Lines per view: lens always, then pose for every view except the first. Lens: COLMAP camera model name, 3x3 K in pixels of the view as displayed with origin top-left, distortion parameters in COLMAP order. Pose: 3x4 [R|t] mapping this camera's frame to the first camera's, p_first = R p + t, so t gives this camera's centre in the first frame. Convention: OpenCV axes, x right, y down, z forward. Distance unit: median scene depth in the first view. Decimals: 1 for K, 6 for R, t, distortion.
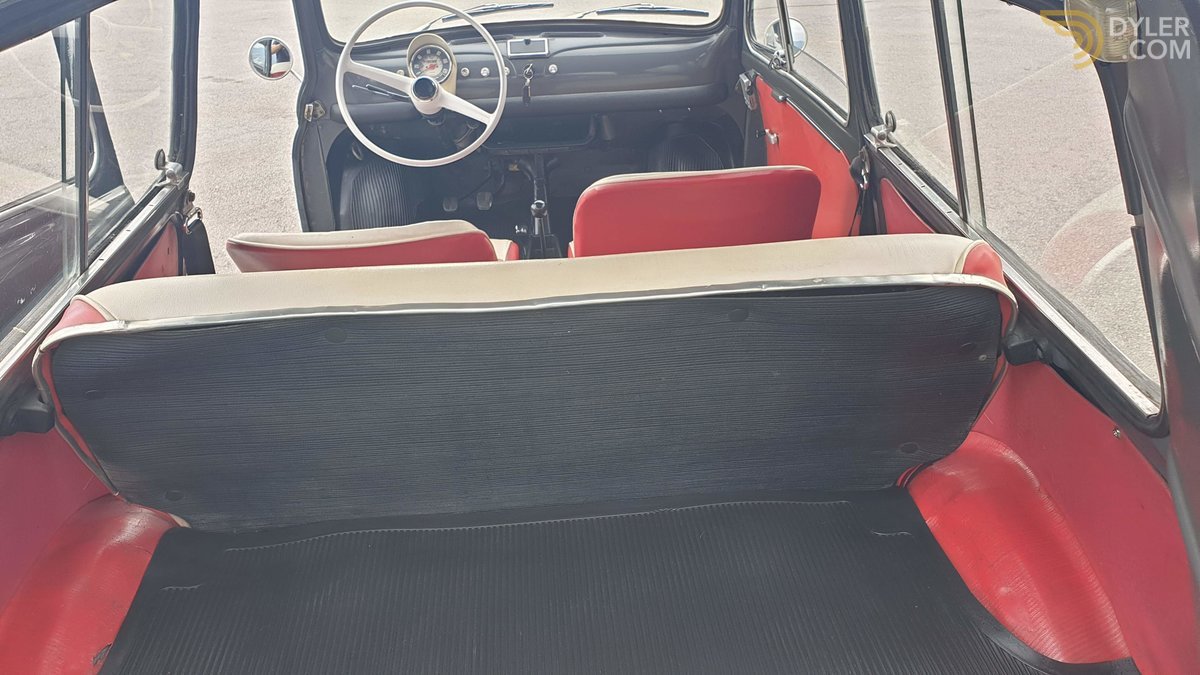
lens RADIAL K [[980.0, 0, 593.3], [0, 980.0, 333.6], [0, 0, 1]] dist [-0.003712, 0.022118]
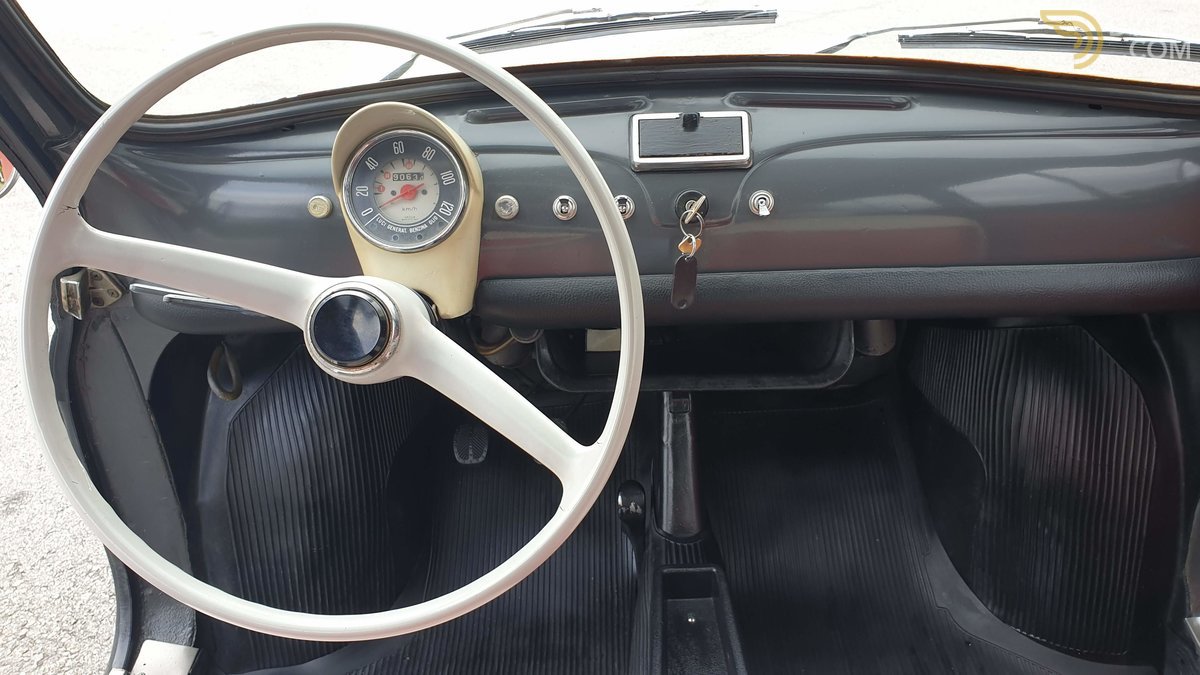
lens RADIAL K [[980.0, 0, 612.1], [0, 980.0, 330.0], [0, 0, 1]] dist [-0.003712, 0.022118]
pose [[0.998447, 0.039382, -0.039392, -0.079318], [-0.037184, 0.997790, 0.055063, -0.246147], [0.041474, -0.053513, 0.997706, 0.662941]]
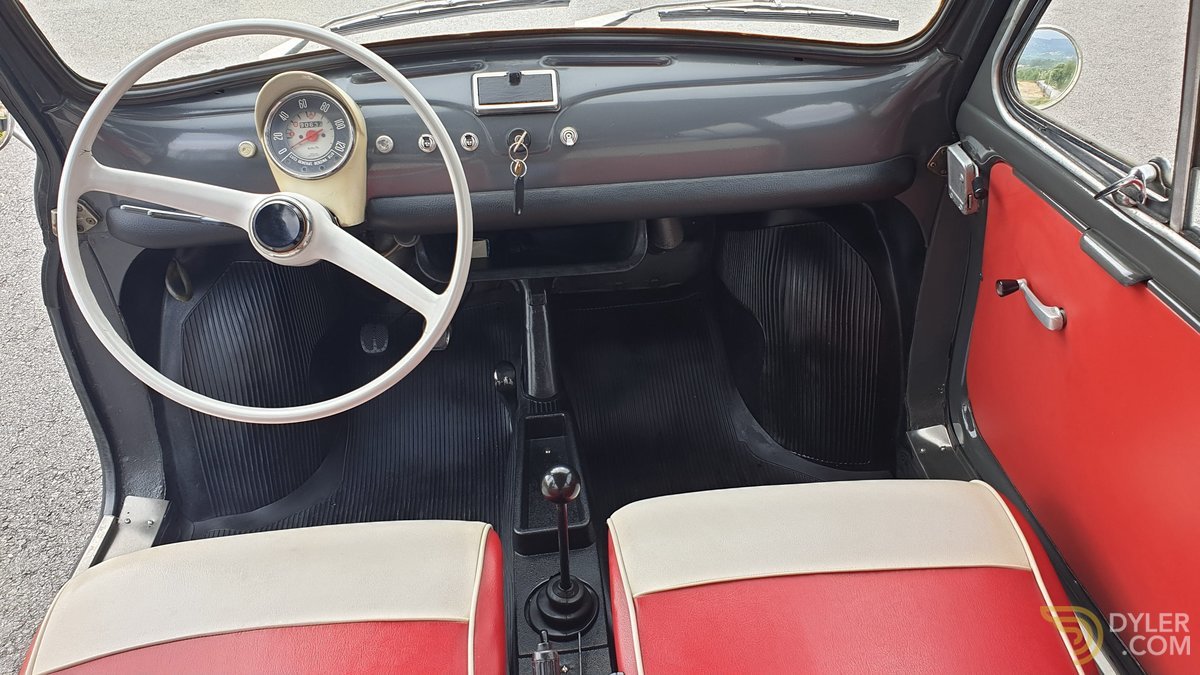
lens RADIAL K [[980.0, 0, 606.2], [0, 980.0, 348.0], [0, 0, 1]] dist [-0.003712, 0.022118]
pose [[0.999199, -0.007110, 0.039389, -0.042959], [0.002093, 0.992030, 0.125985, -0.230431], [-0.039971, -0.125801, 0.991250, 0.515814]]
